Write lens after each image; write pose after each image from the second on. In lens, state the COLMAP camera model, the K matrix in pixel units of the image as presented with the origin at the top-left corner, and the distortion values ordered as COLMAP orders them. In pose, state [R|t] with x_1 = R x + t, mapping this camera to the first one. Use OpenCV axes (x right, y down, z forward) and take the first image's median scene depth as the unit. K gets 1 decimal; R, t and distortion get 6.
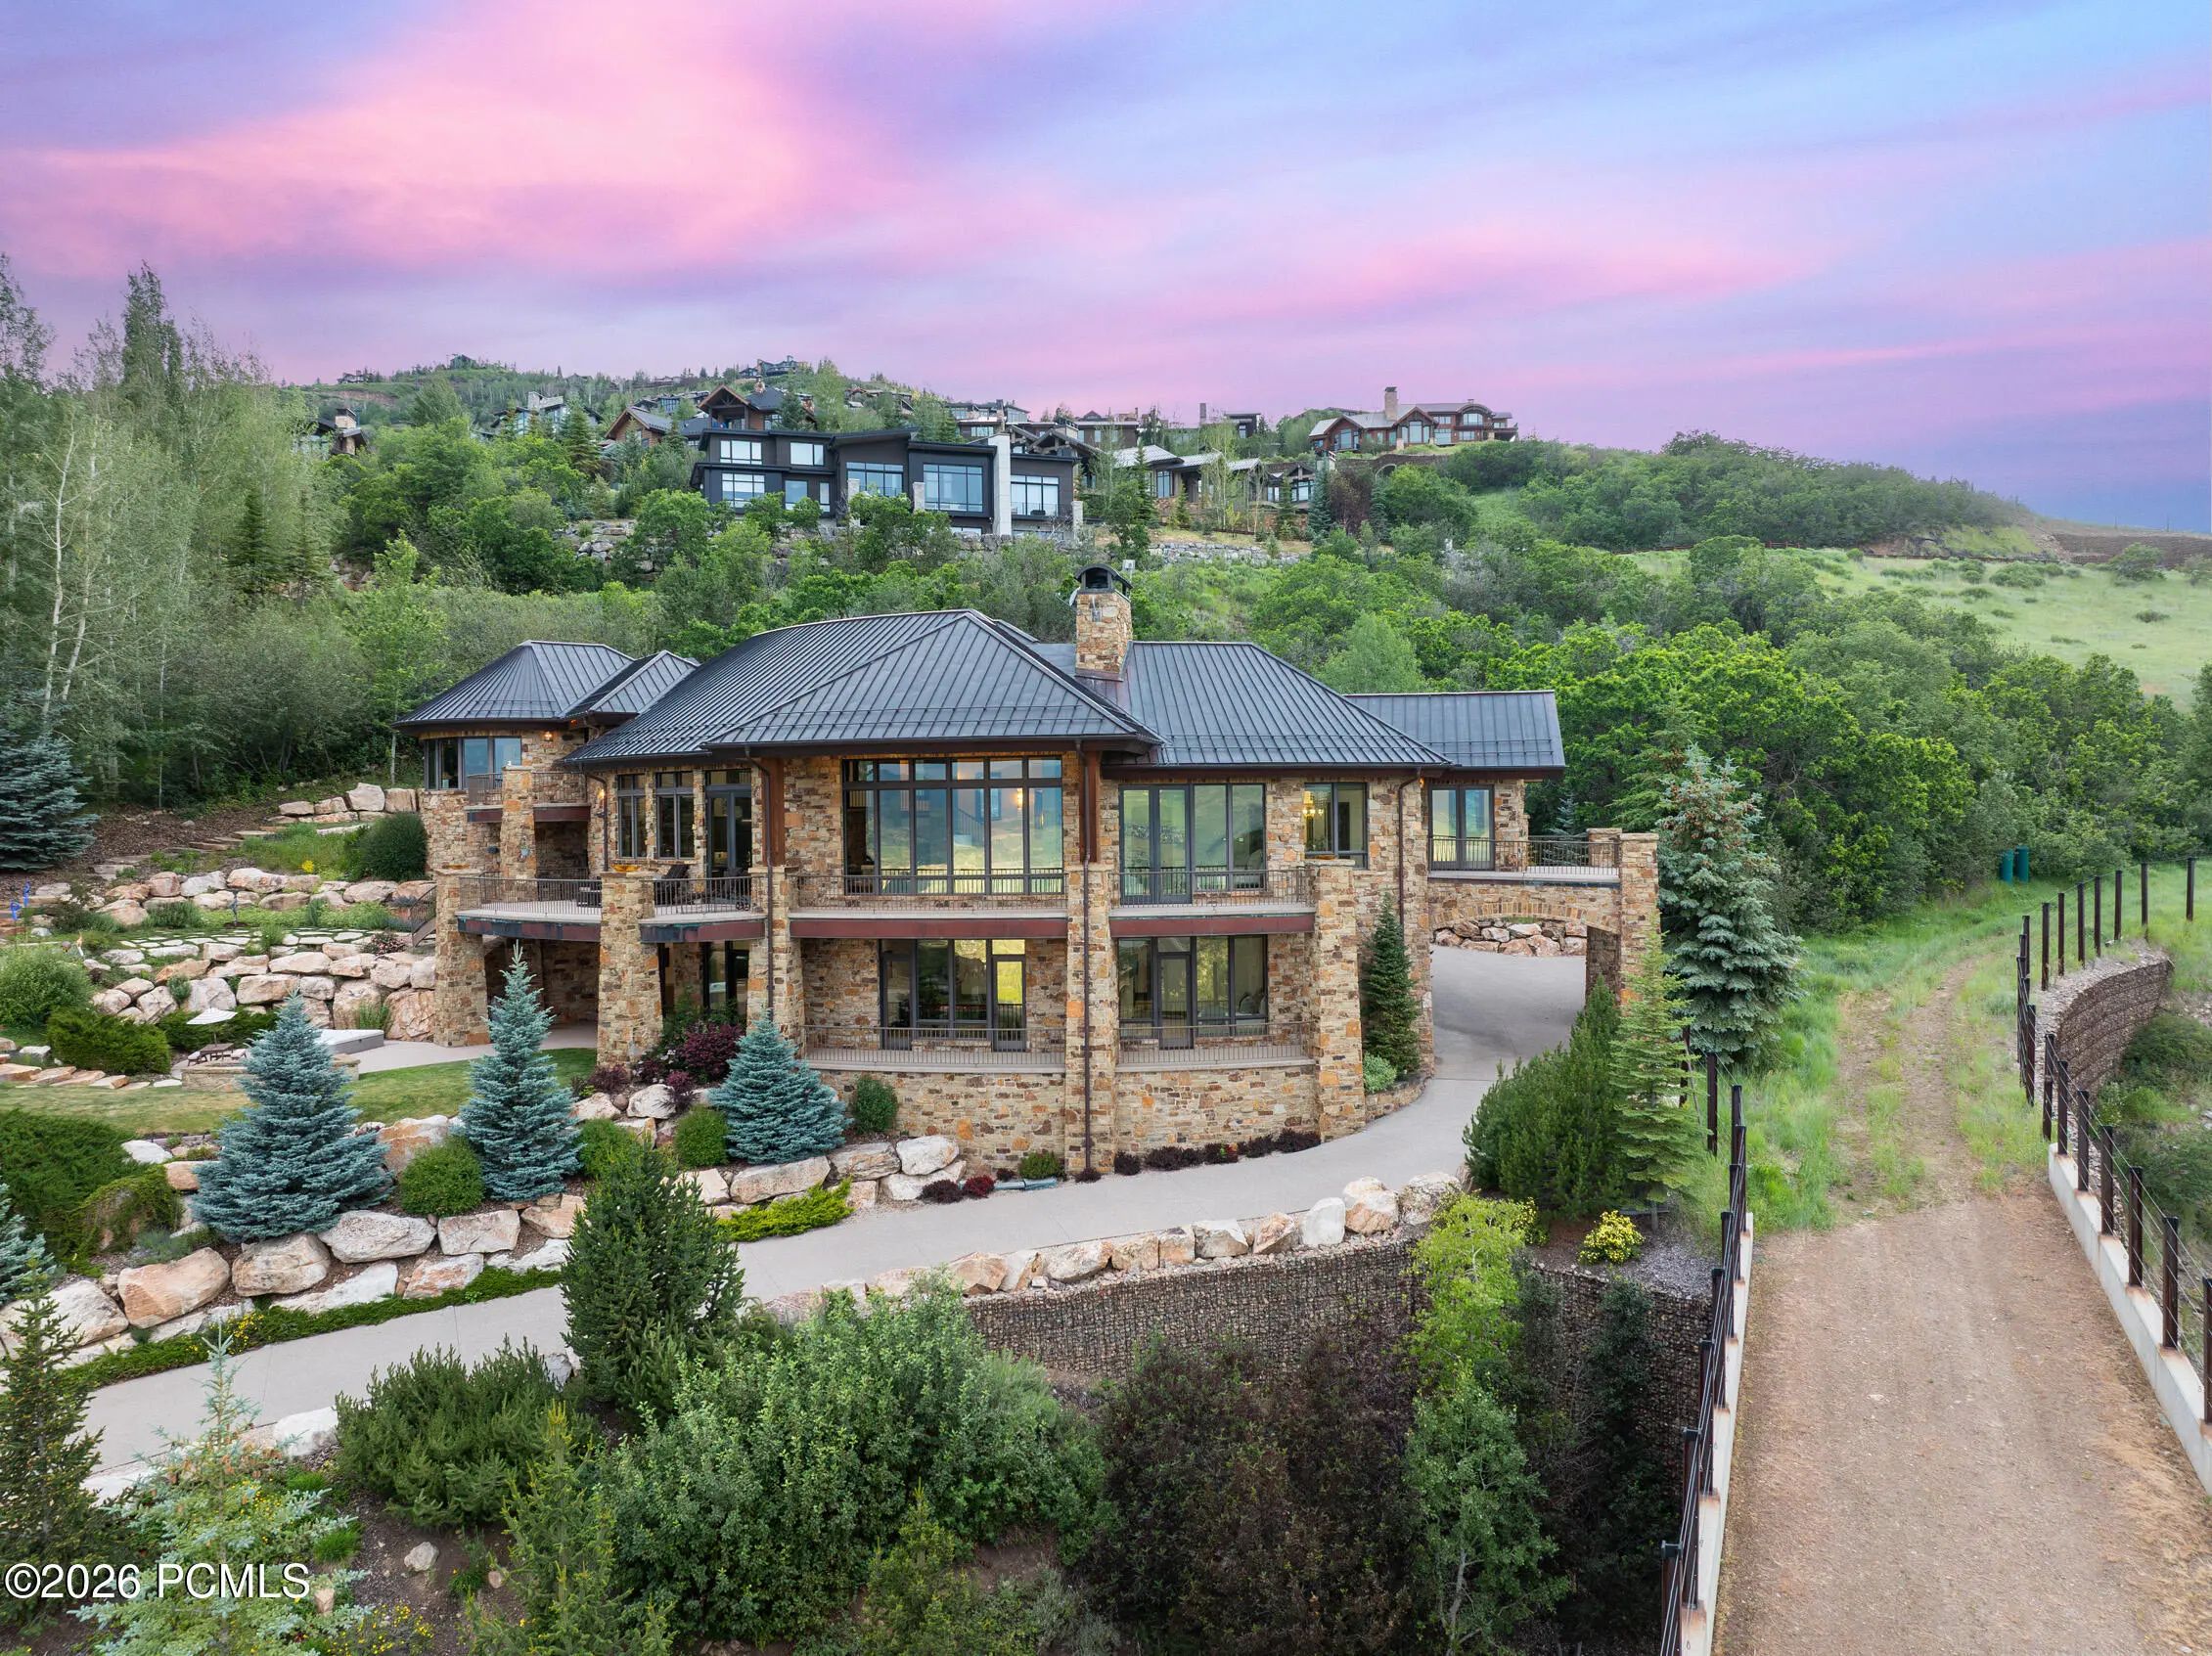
lens RADIAL K [[1557.1, 0, 1108.4], [0, 1557.1, 819.4], [0, 0, 1]] dist [-0.032990, -0.004265]
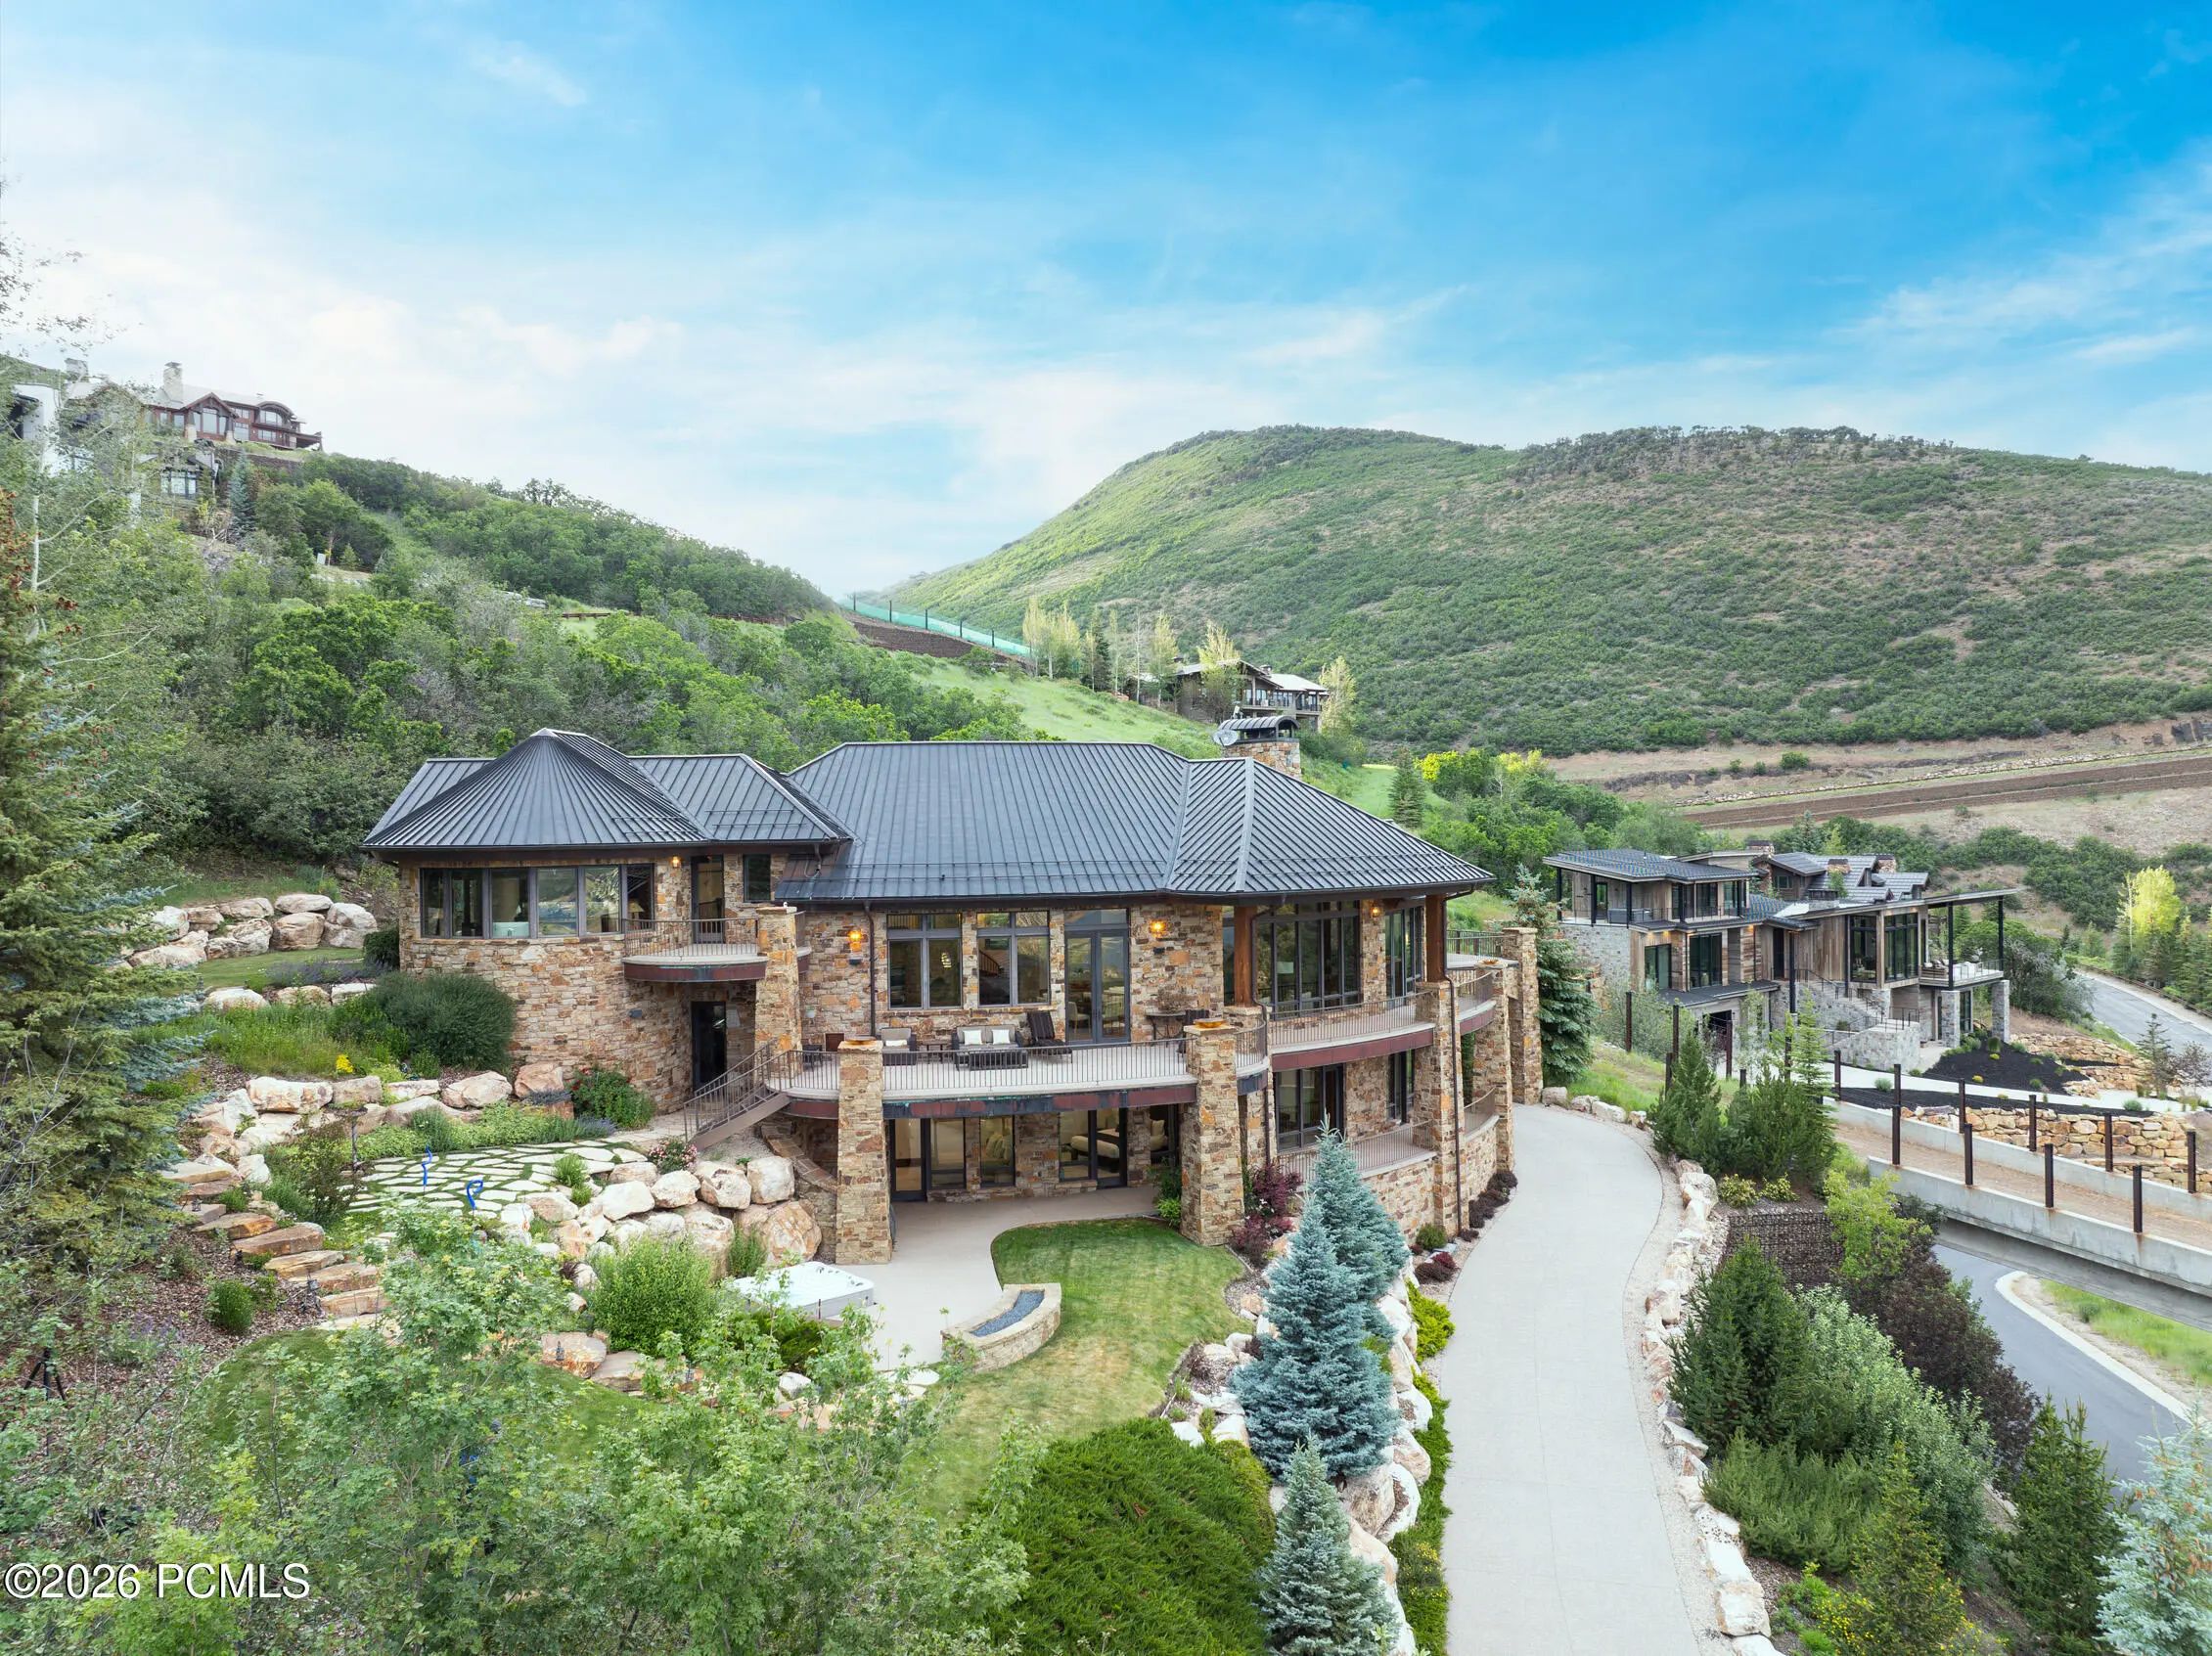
lens RADIAL K [[1557.1, 0, 1108.4], [0, 1557.1, 819.4], [0, 0, 1]] dist [-0.032990, -0.004265]
pose [[0.612148, 0.003422, 0.790736, -1.082794], [0.006093, 0.999941, -0.009044, -0.084905], [-0.790720, 0.010354, 0.612091, 0.436232]]
